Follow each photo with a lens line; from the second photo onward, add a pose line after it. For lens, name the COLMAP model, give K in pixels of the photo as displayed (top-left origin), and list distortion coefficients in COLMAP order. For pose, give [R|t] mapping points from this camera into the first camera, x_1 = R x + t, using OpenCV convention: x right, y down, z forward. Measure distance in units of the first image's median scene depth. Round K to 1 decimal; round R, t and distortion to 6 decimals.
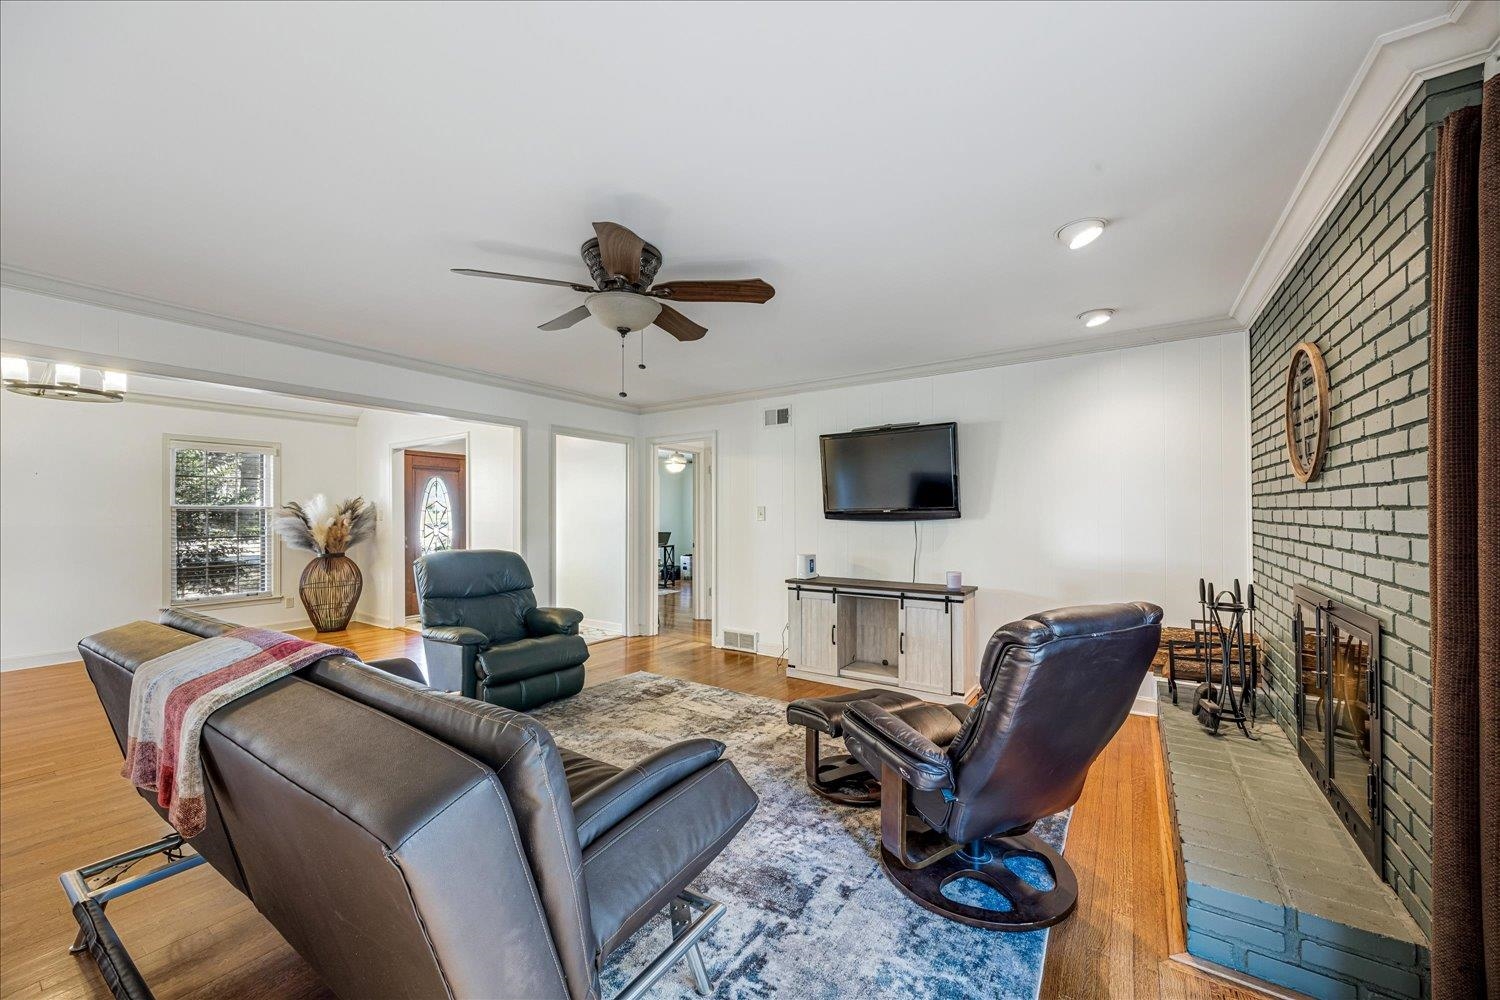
lens RADIAL K [[565.2, 0, 749.9], [0, 565.2, 512.1], [0, 0, 1]] dist [0.000454, -0.000026]
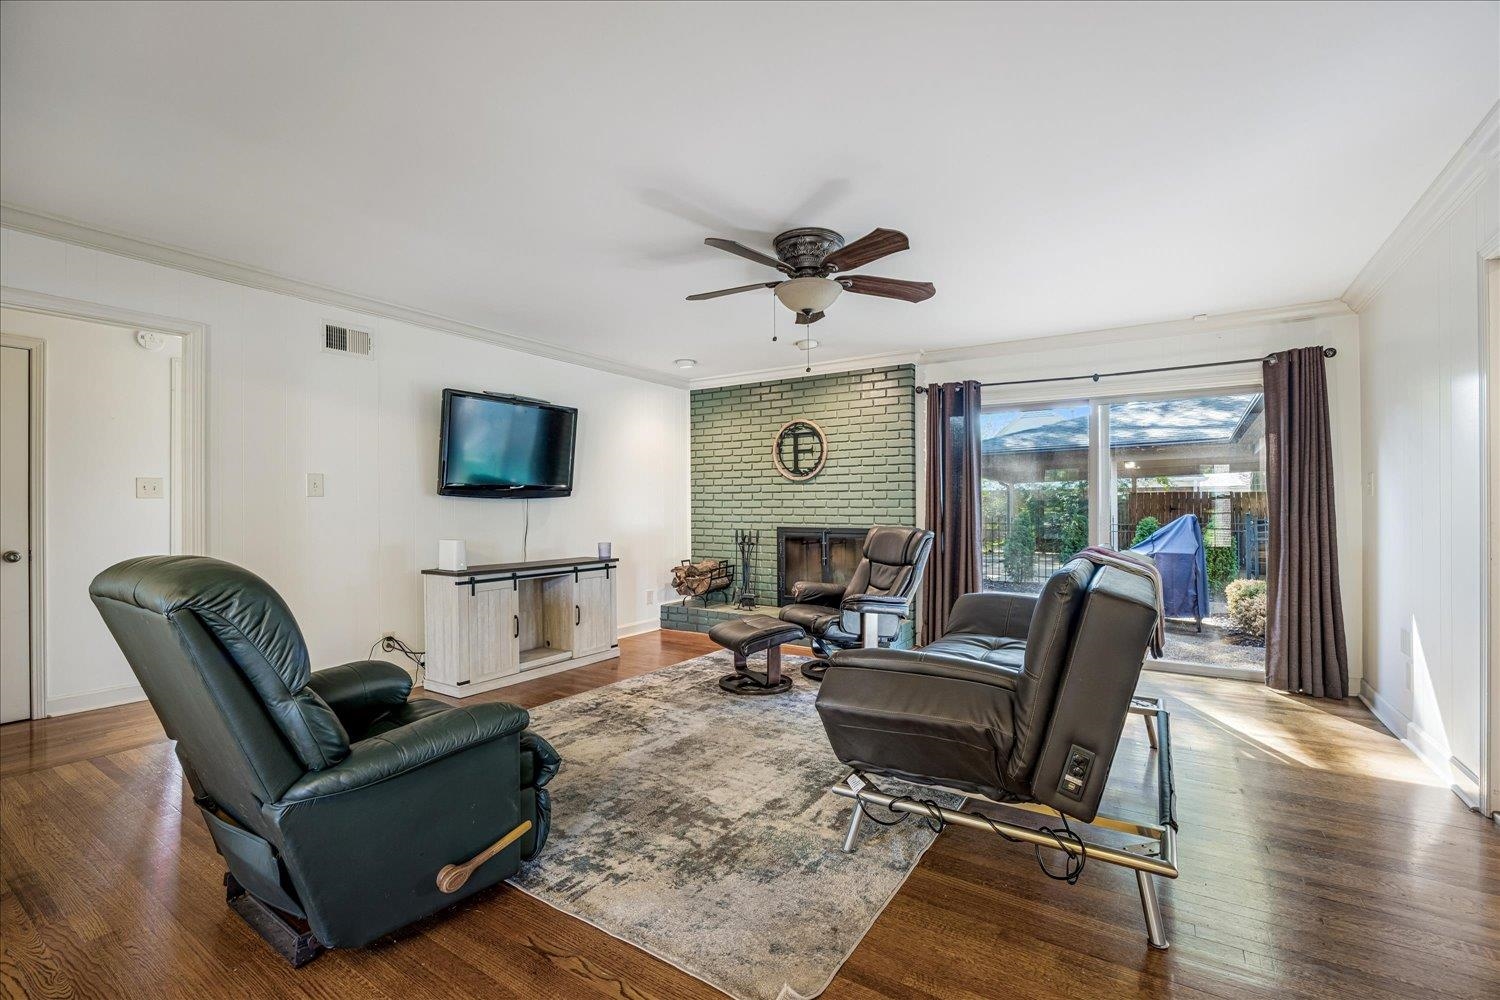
lens RADIAL K [[641.0, 0, 745.3], [0, 641.0, 511.1], [0, 0, 1]] dist [-0.037856, -0.000046]
pose [[-0.000084, 0.003938, 0.999992, -0.850290], [0.008285, 0.999958, -0.003937, 0.046408], [-0.999966, 0.008284, -0.000117, 0.656711]]
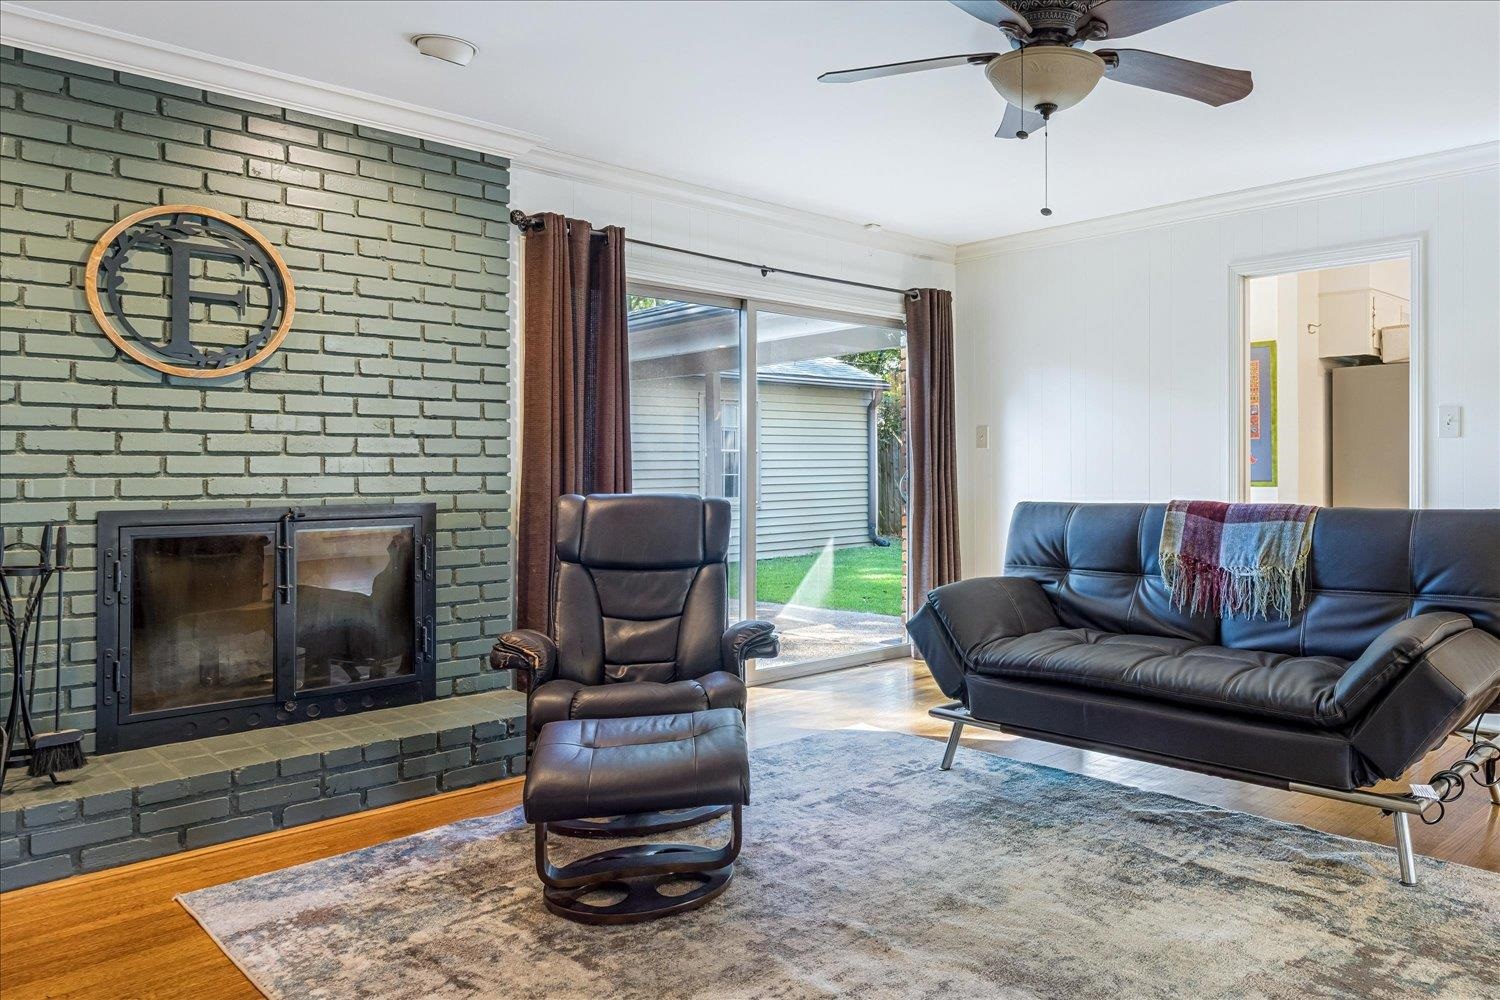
lens RADIAL K [[1049.3, 0, 988.2], [0, 1049.3, 462.3], [0, 0, 1]] dist [0.004623, -0.001985]
pose [[-0.991750, 0.006906, 0.128004, -0.175787], [0.007606, 0.999959, 0.004975, 0.041157], [-0.127964, 0.005907, -0.991761, 1.265699]]
